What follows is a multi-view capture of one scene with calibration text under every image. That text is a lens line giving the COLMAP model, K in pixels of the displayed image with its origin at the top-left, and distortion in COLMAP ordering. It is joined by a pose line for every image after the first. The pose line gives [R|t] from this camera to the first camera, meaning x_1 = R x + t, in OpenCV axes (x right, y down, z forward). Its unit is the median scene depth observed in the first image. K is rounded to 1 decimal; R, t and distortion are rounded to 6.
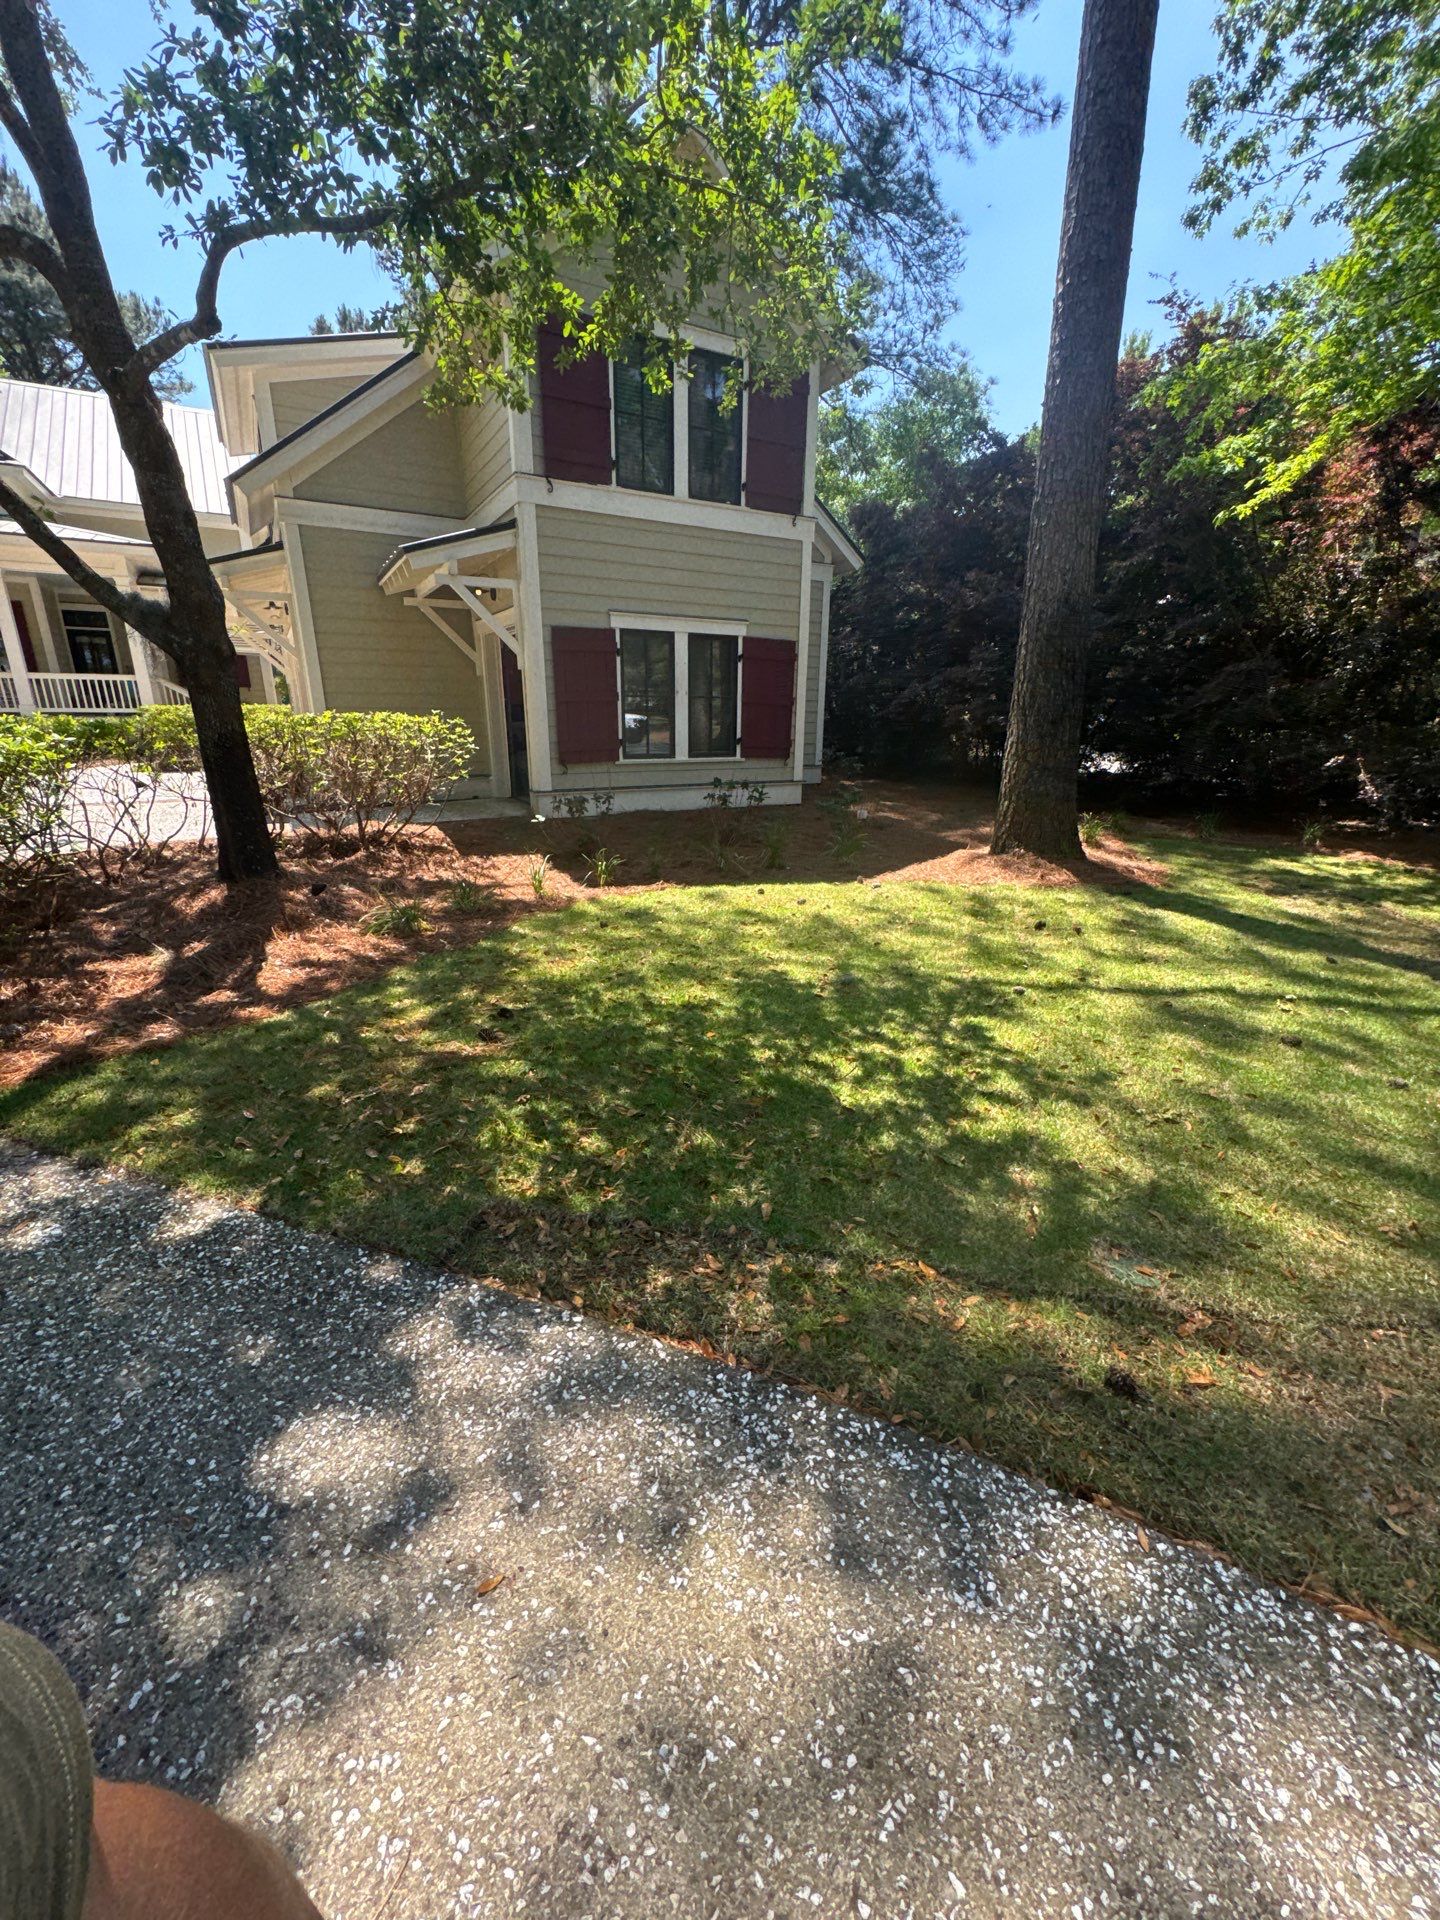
lens RADIAL K [[764.0, 0, 723.4], [0, 764.0, 960.2], [0, 0, 1]] dist [0.001075, -0.000005]
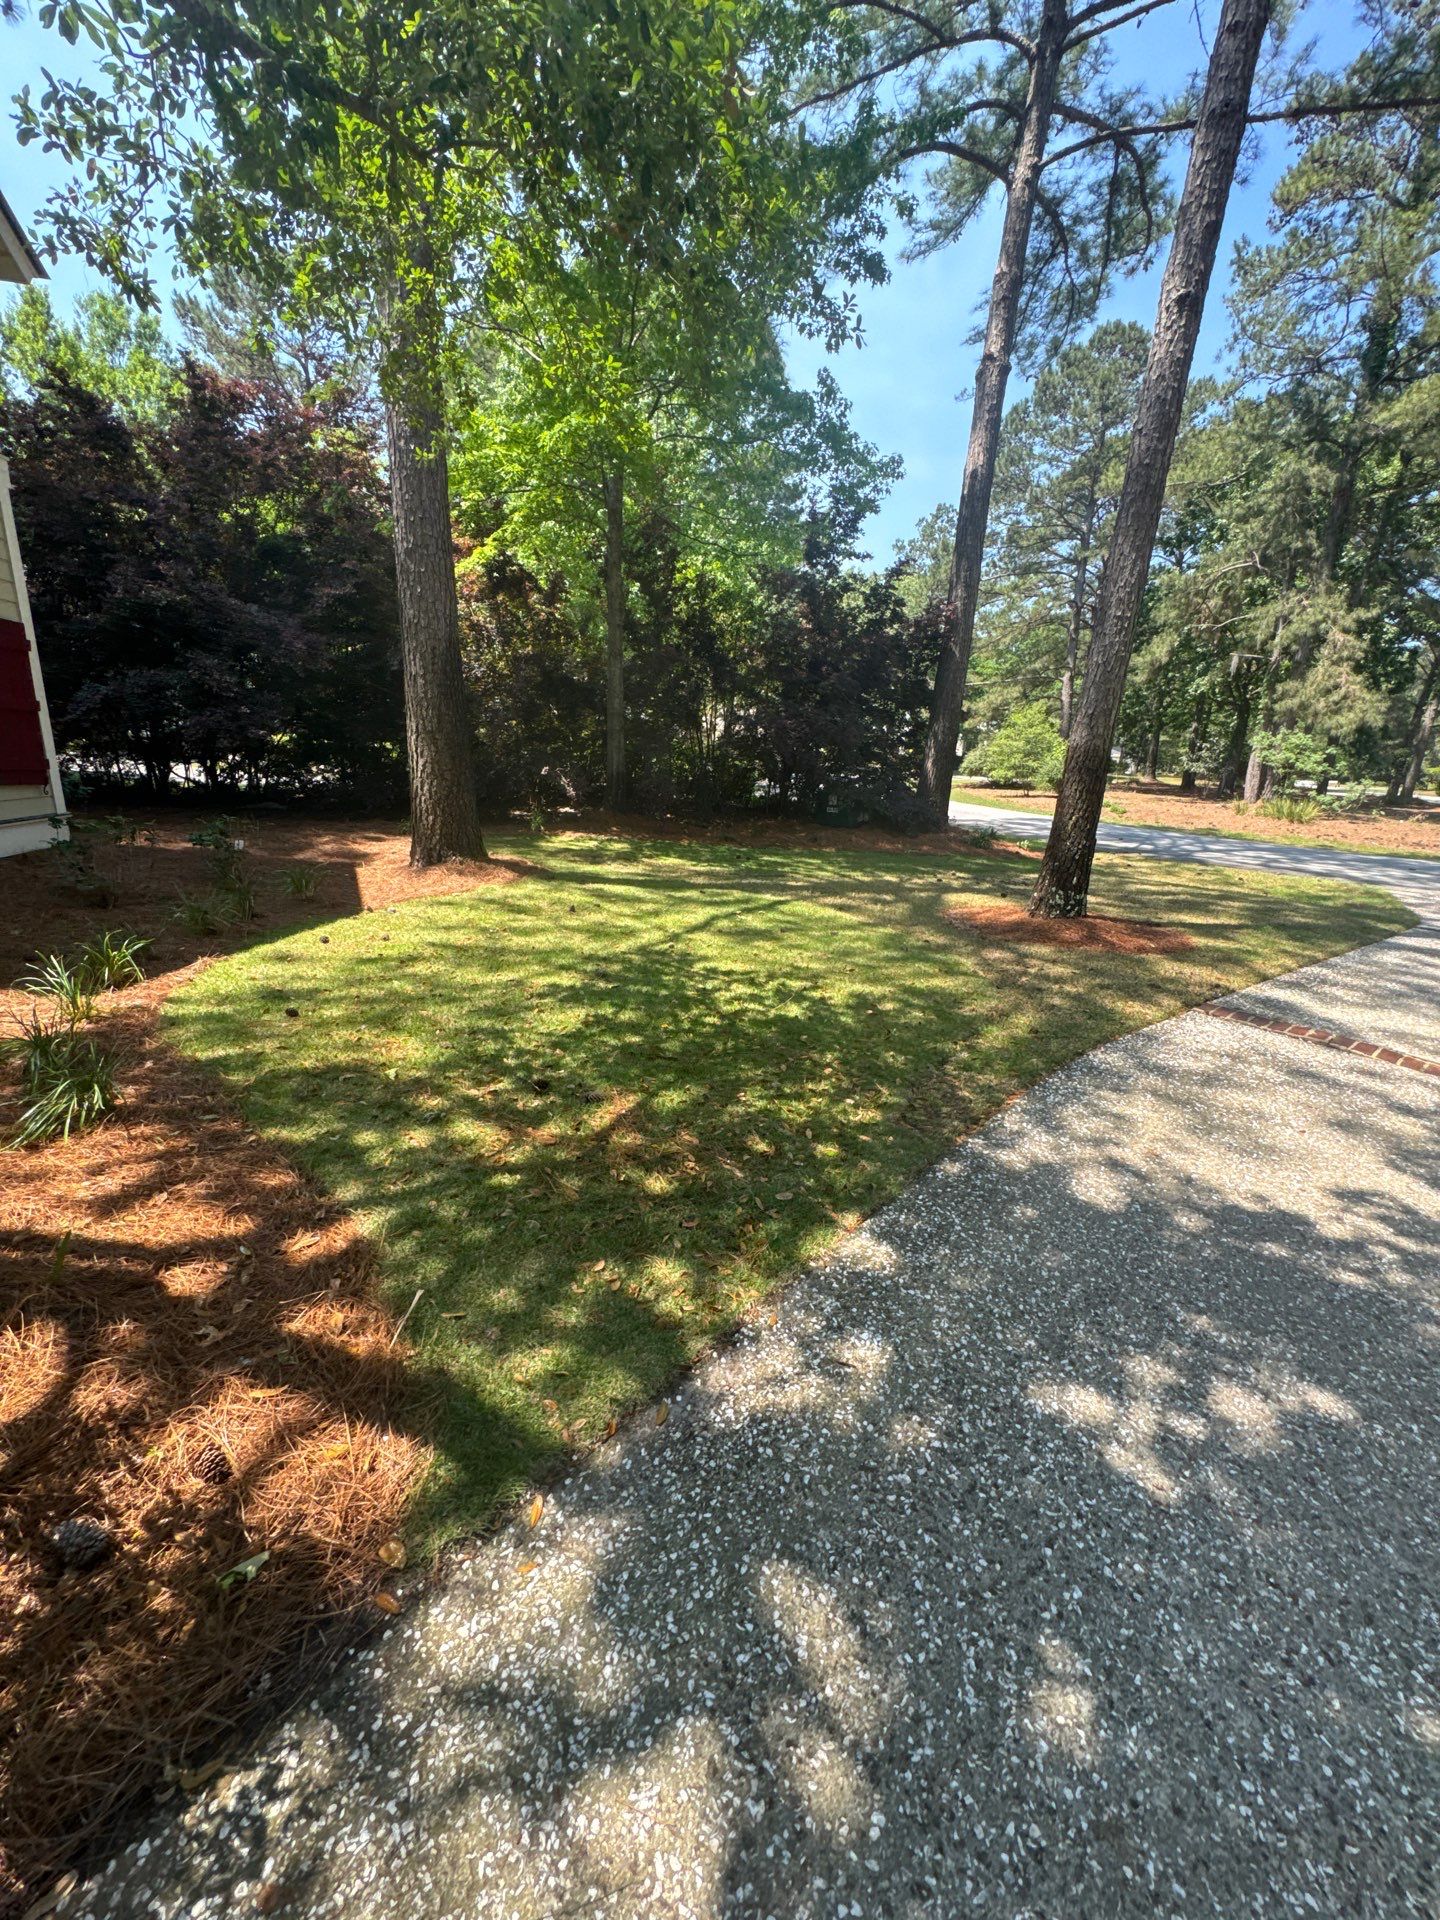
lens RADIAL K [[764.0, 0, 717.5], [0, 764.0, 959.0], [0, 0, 1]] dist [0.001075, -0.000005]
pose [[0.356399, -0.250420, 0.900150, -1.065253], [0.251768, 0.953517, 0.165583, -0.182540], [-0.899774, 0.167615, 0.402880, 0.453100]]
